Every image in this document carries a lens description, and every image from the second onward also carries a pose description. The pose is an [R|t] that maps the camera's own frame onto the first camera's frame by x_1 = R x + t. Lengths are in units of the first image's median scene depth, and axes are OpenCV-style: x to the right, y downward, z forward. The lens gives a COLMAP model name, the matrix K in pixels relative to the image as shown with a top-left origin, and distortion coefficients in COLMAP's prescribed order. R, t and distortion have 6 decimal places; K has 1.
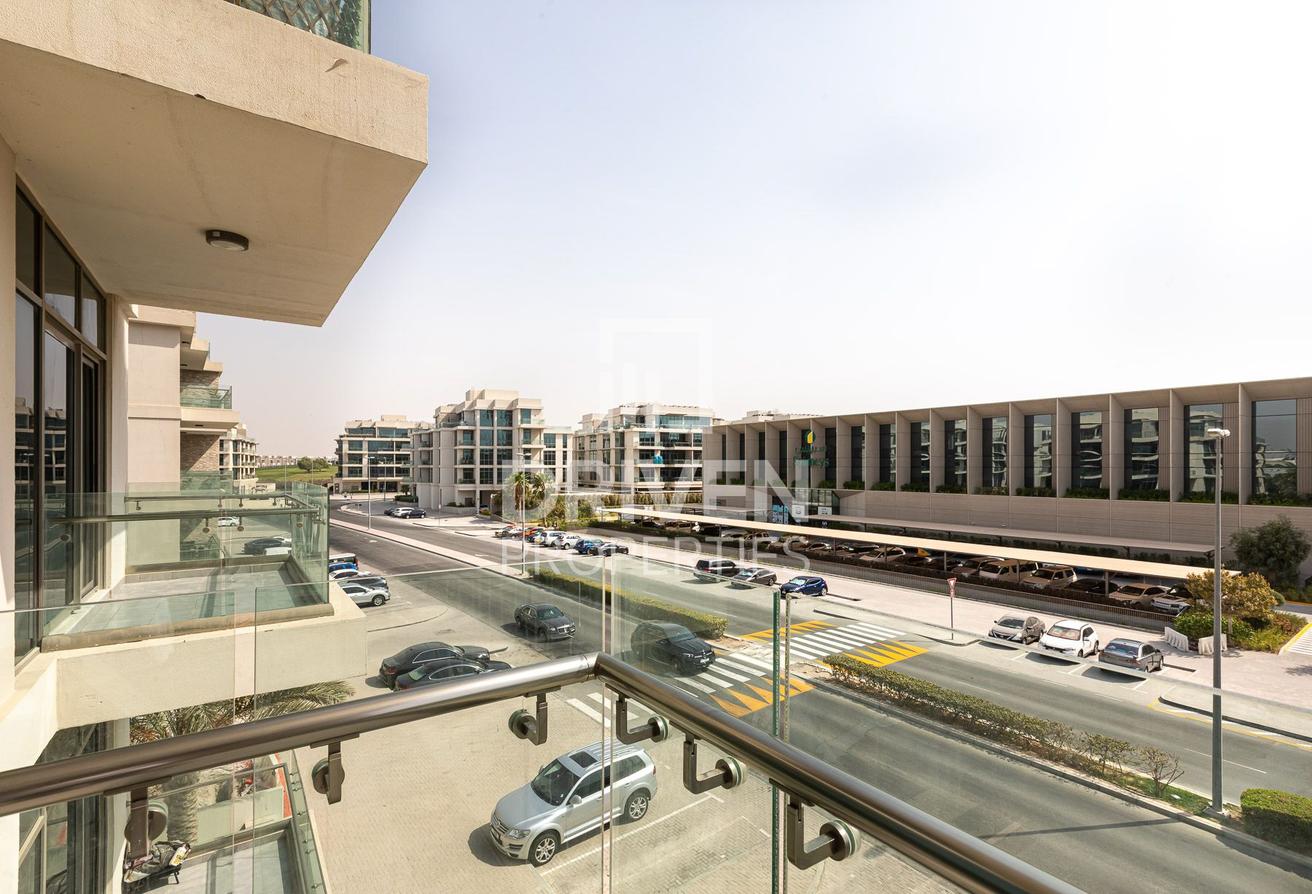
lens RADIAL K [[585.6, 0, 661.8], [0, 585.6, 468.7], [0, 0, 1]] dist [0.003842, -0.002453]
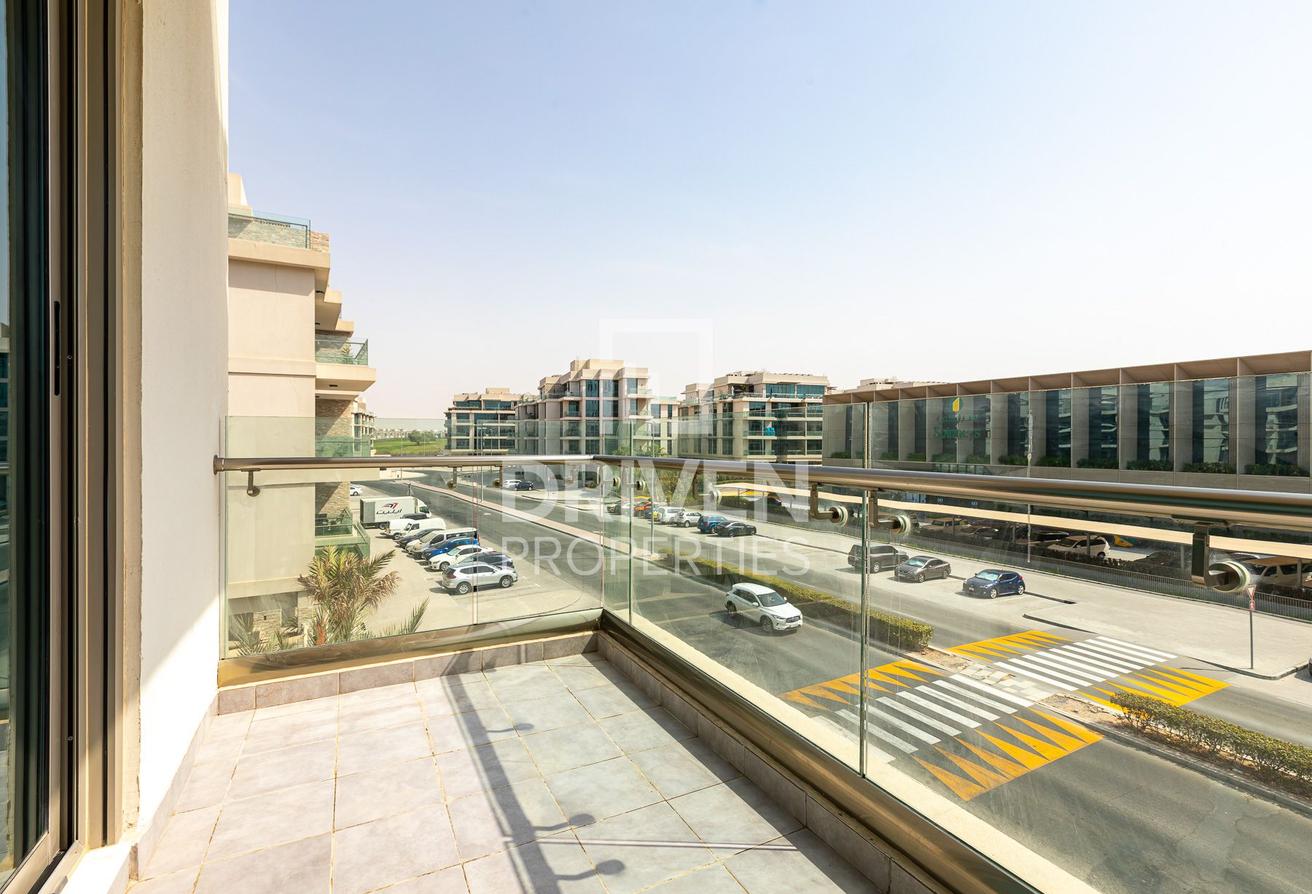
lens RADIAL K [[585.6, 0, 653.4], [0, 585.6, 444.0], [0, 0, 1]] dist [0.003842, -0.002453]
pose [[0.987993, 0.002322, -0.154479, -0.078235], [-0.001946, 0.999995, 0.002583, 0.004957], [0.154484, -0.002252, 0.987993, 0.089595]]
